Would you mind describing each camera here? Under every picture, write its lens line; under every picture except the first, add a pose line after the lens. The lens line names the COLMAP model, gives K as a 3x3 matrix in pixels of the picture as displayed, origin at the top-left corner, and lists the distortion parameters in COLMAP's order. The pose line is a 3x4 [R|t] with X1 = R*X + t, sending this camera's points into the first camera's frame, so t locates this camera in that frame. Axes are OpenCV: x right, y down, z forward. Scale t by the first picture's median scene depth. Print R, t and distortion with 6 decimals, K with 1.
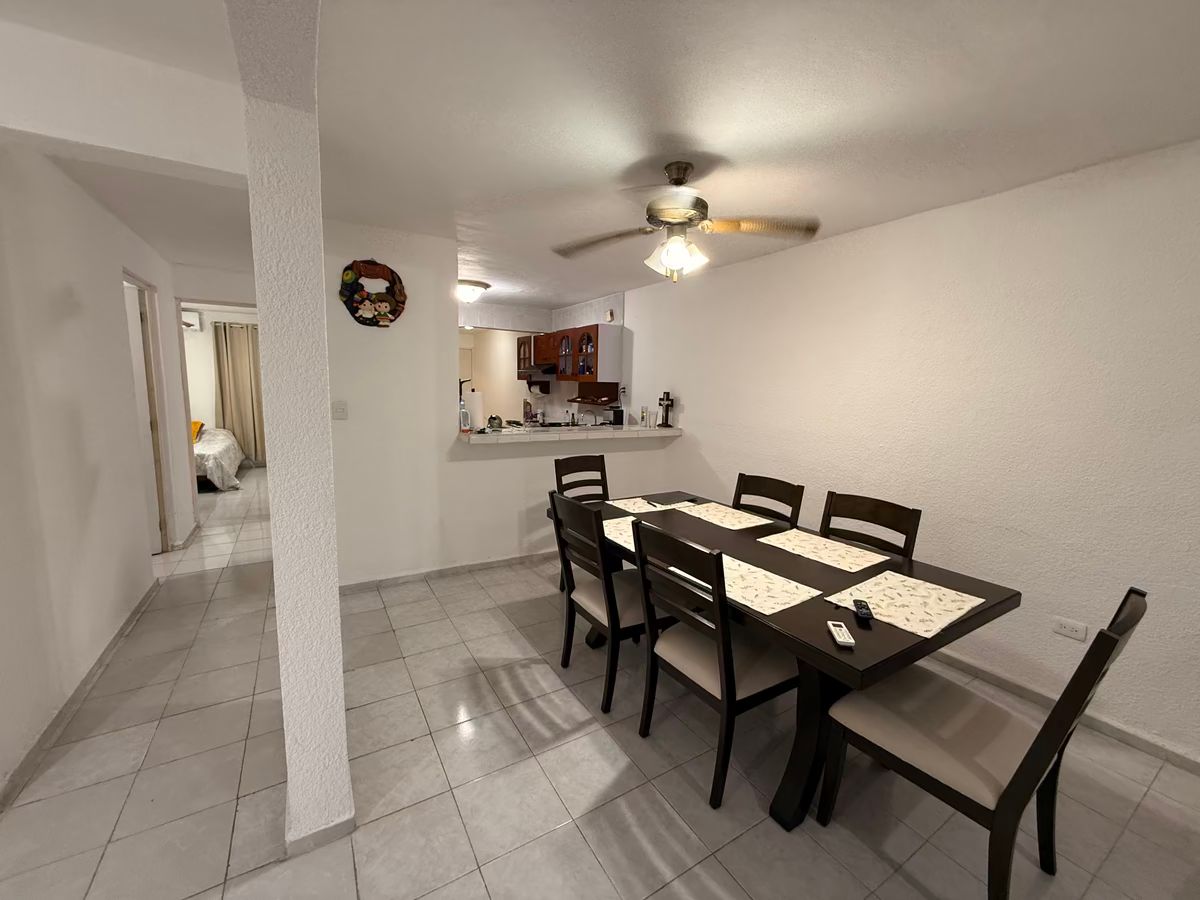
lens RADIAL K [[476.6, 0, 597.6], [0, 476.6, 453.7], [0, 0, 1]] dist [-0.002109, -0.000251]
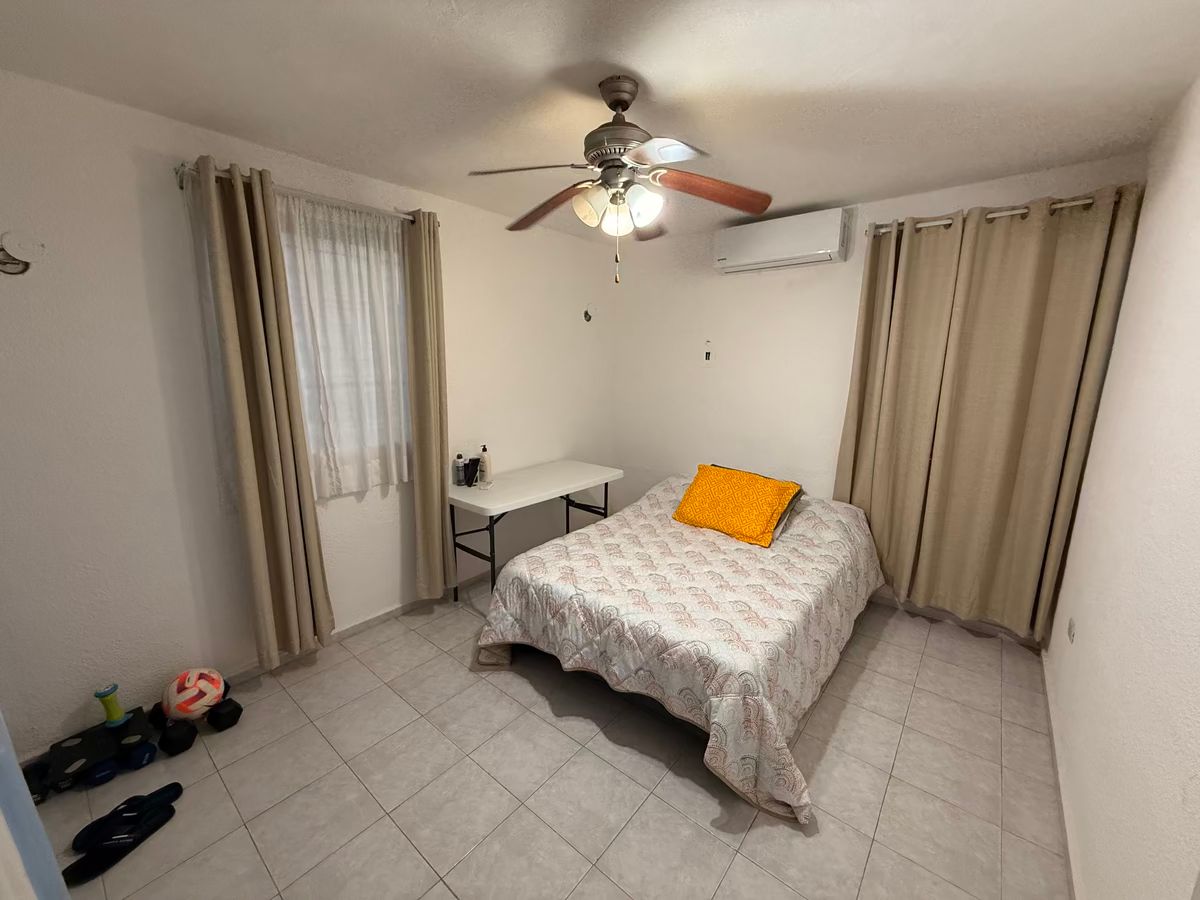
lens RADIAL K [[476.6, 0, 597.6], [0, 476.6, 453.7], [0, 0, 1]] dist [-0.002109, -0.000251]
pose [[0.322727, 0.155534, -0.933626, -0.503210], [-0.127233, 0.984582, 0.120042, -0.120009], [0.937902, 0.080047, 0.337540, 0.687241]]
